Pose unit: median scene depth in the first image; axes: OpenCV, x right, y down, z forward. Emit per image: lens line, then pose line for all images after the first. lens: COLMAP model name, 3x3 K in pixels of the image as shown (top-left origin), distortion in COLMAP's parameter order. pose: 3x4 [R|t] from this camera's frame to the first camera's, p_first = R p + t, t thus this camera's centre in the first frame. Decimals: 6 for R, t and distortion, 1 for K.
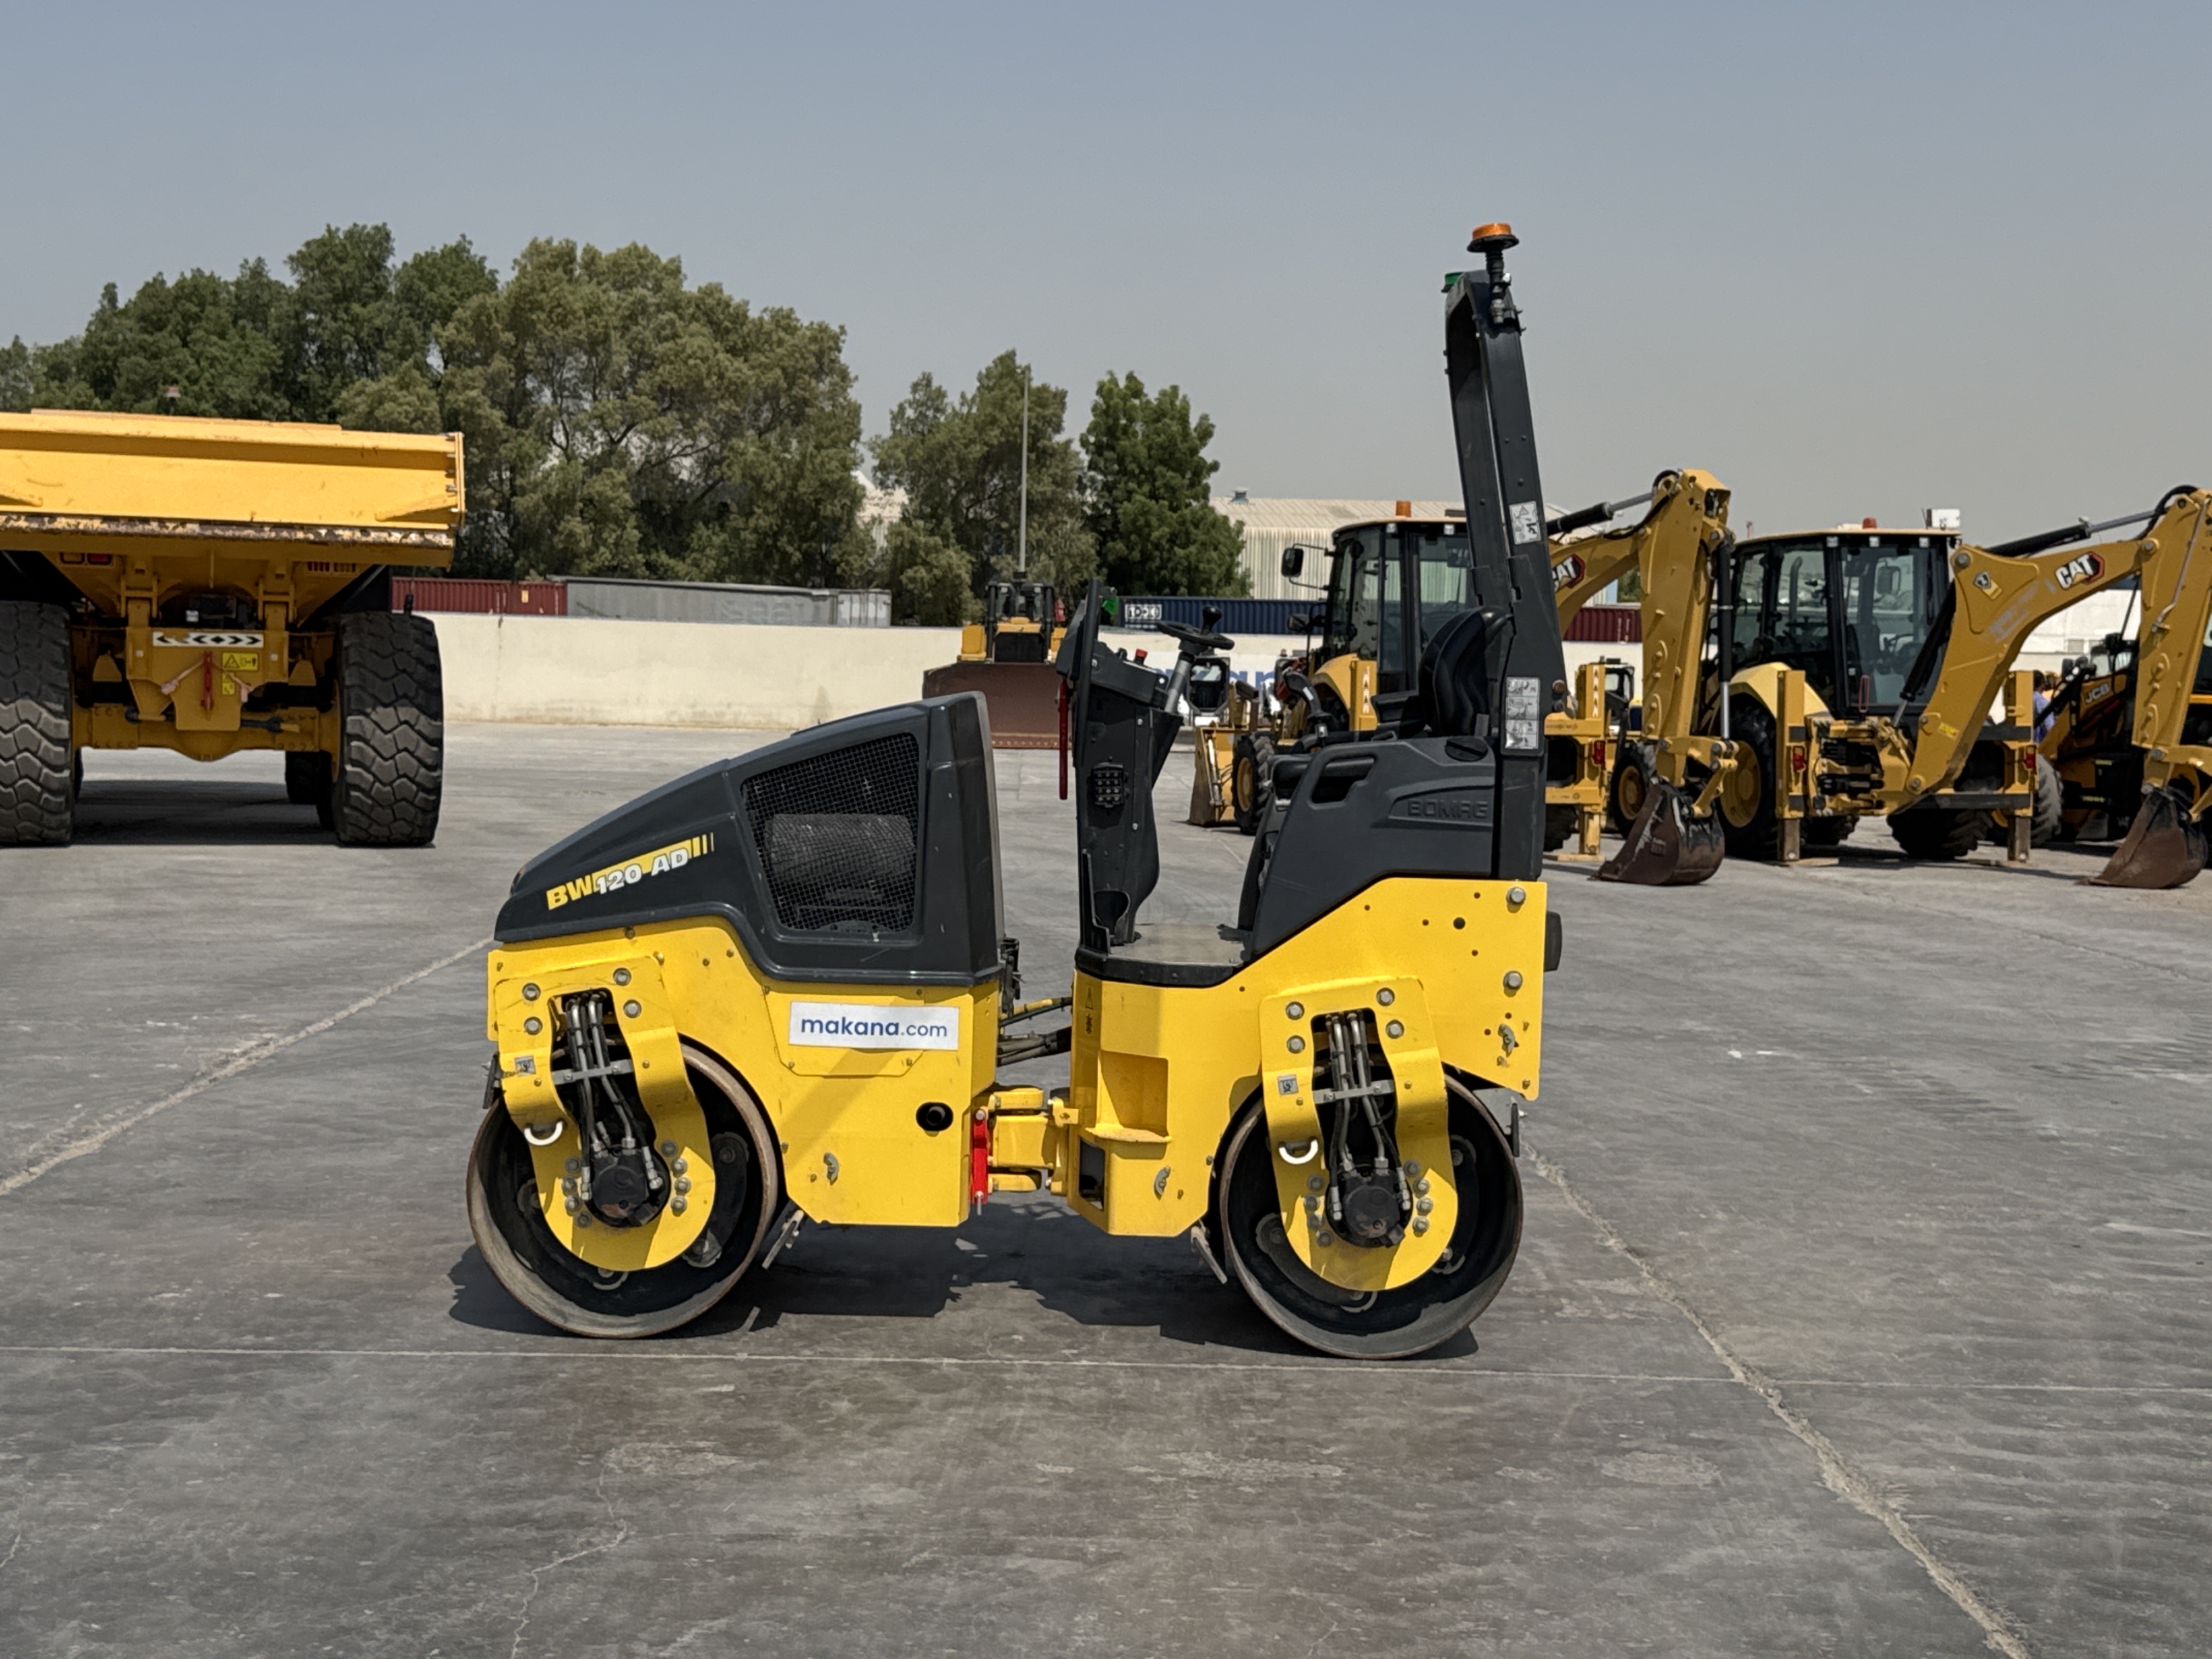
lens RADIAL K [[2939.4, 0, 1106.0], [0, 2939.4, 829.5], [0, 0, 1]] dist [0.133001, -0.060130]
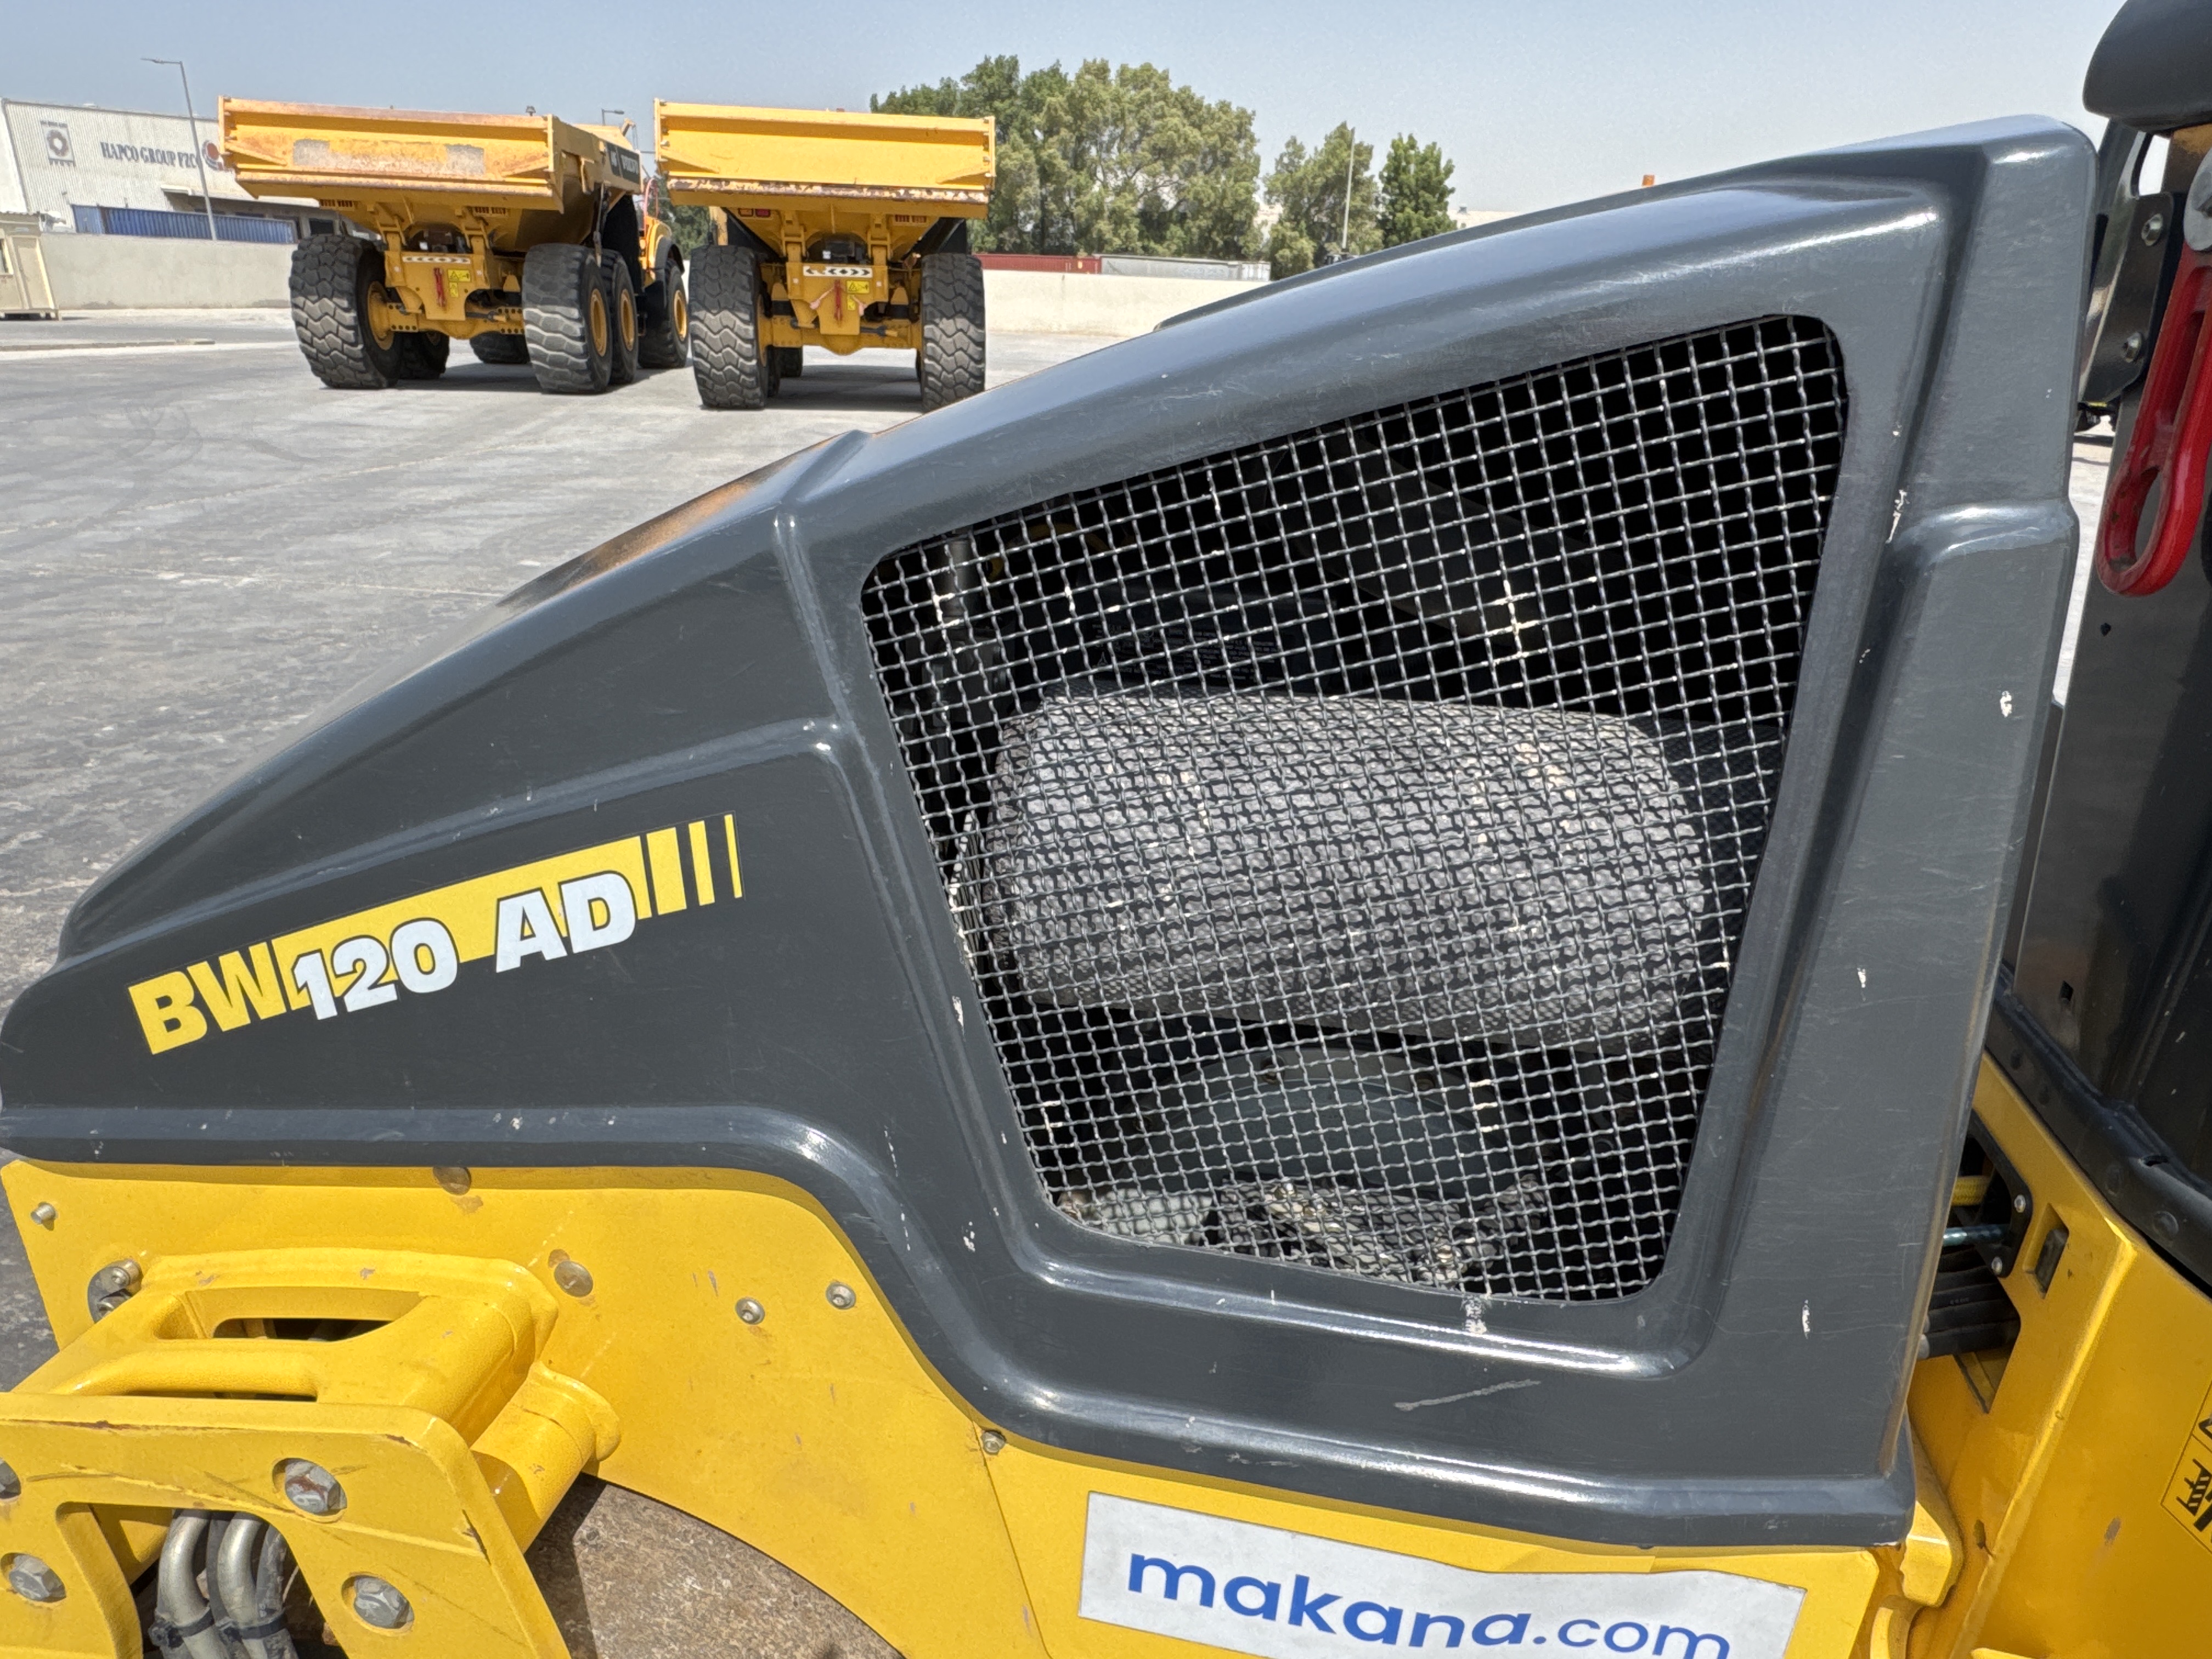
lens RADIAL K [[1358.9, 0, 1106.0], [0, 1358.9, 829.5], [0, 0, 1]] dist [-0.006892, -0.001147]
pose [[0.983412, 0.074816, -0.165235, -0.023019], [-0.020537, 0.951040, 0.308386, -0.007091], [0.180217, -0.299877, 0.936801, 0.230248]]
